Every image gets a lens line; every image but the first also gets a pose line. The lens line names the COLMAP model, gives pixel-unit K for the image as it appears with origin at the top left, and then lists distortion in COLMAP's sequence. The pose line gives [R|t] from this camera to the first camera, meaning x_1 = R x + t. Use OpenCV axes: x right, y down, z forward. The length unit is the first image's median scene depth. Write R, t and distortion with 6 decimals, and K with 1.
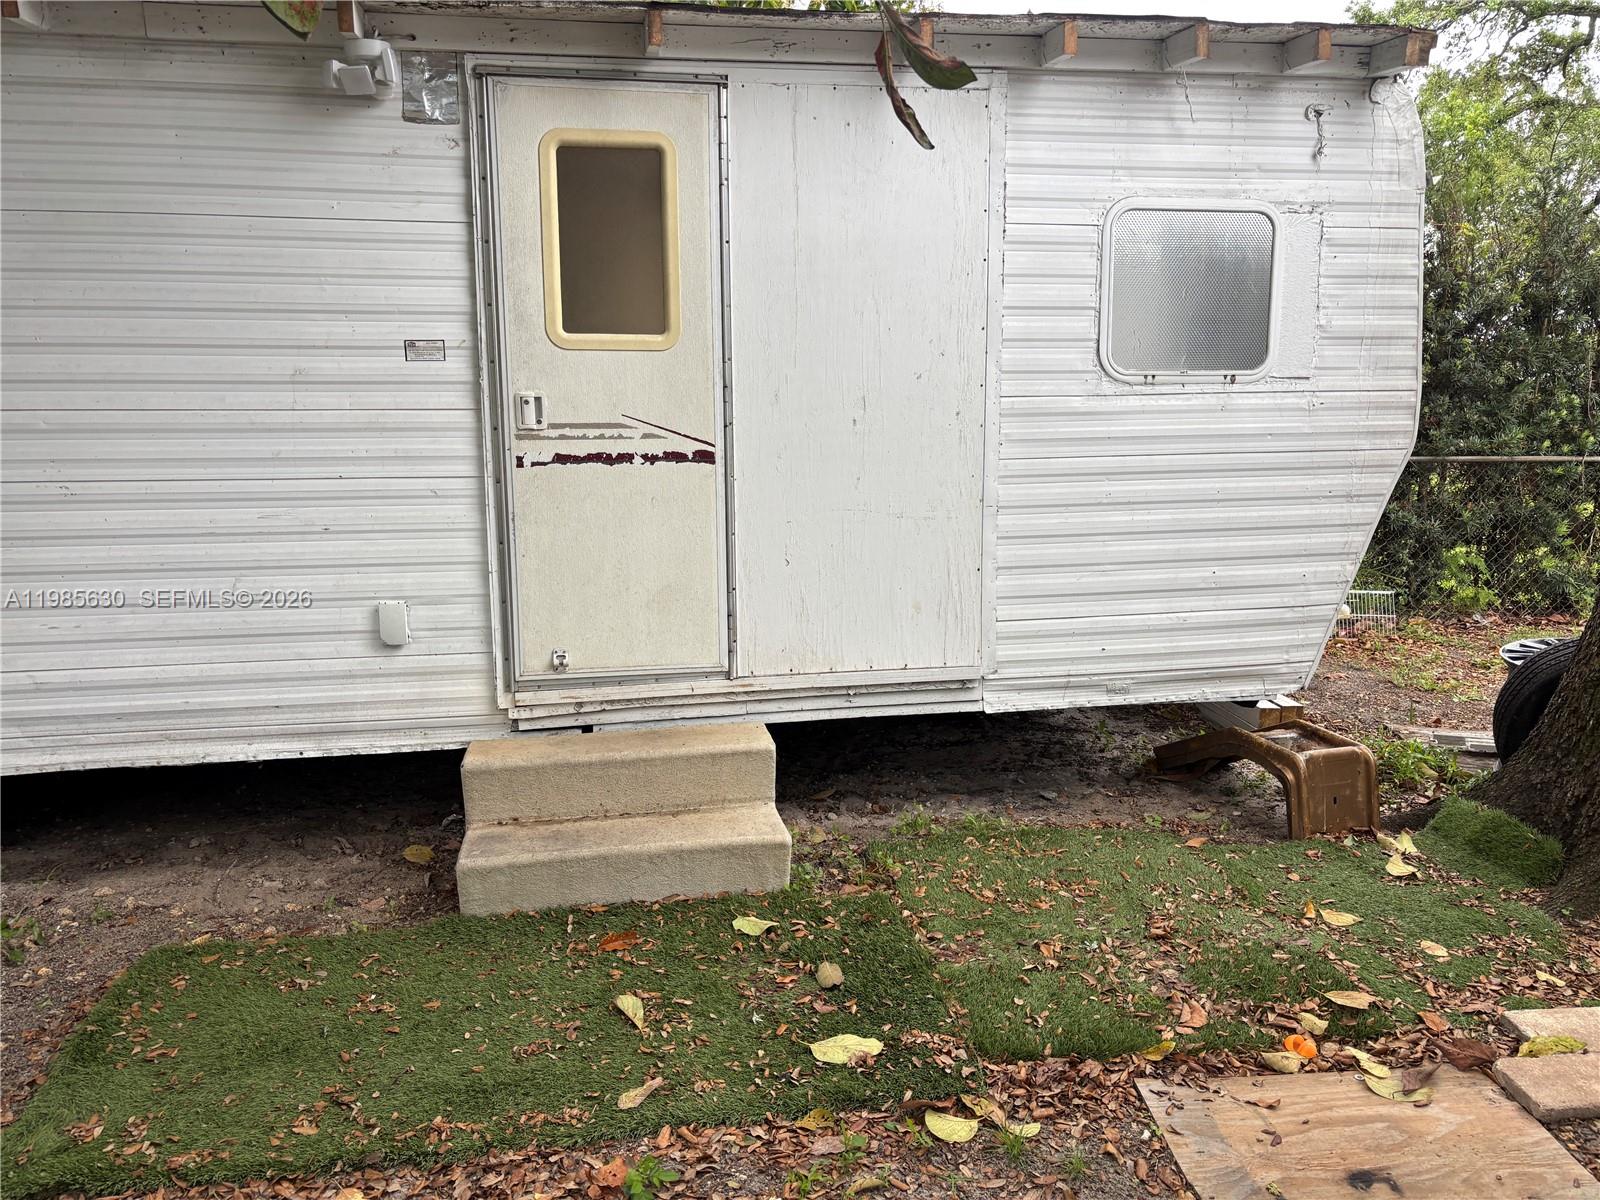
lens RADIAL K [[1219.8, 0, 807.8], [0, 1219.8, 595.8], [0, 0, 1]] dist [0.053536, -0.056428]
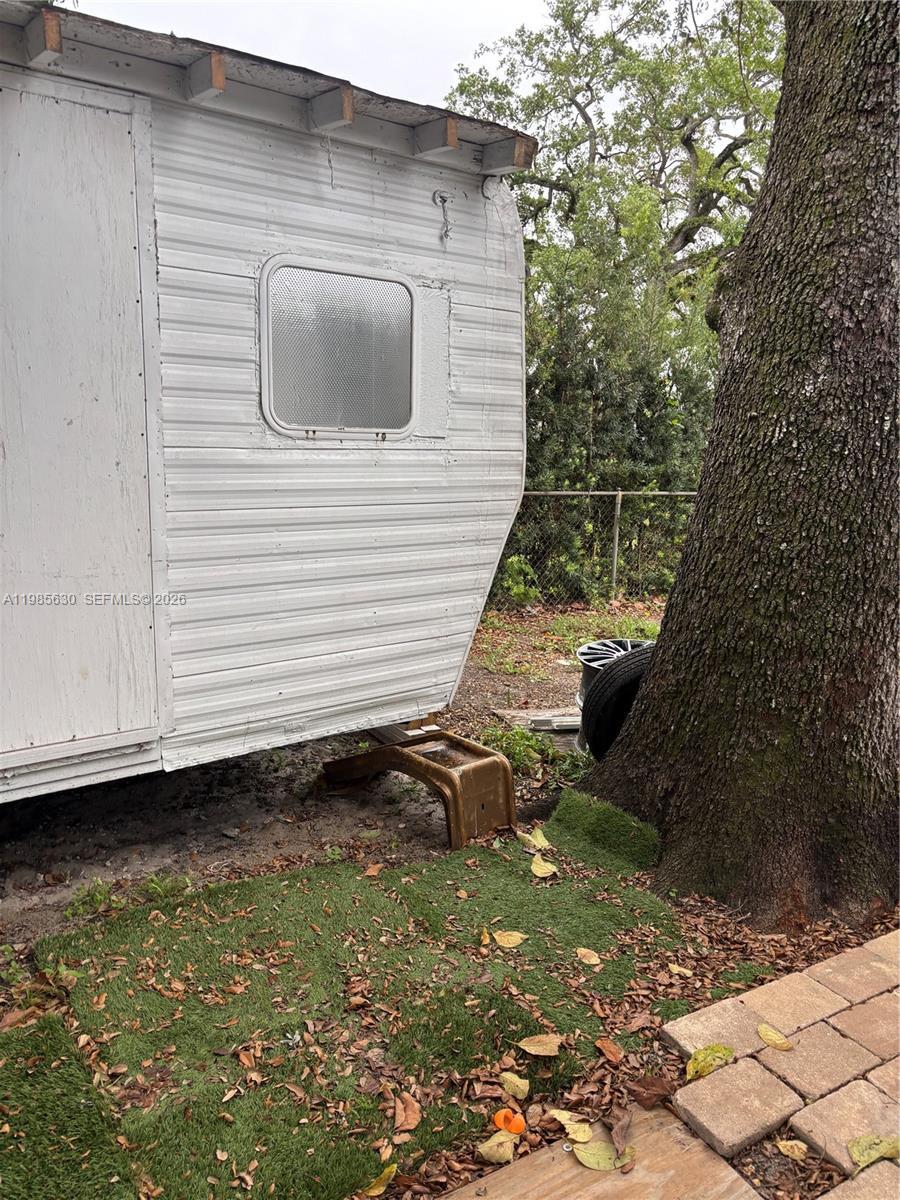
lens RADIAL K [[914.8, 0, 457.4], [0, 914.8, 606.0], [0, 0, 1]] dist [0.053536, -0.056428]
pose [[0.894172, -0.053478, 0.444519, 0.035316], [0.040648, 0.998437, 0.038352, -0.056090], [-0.445876, -0.016225, 0.894948, 0.245212]]
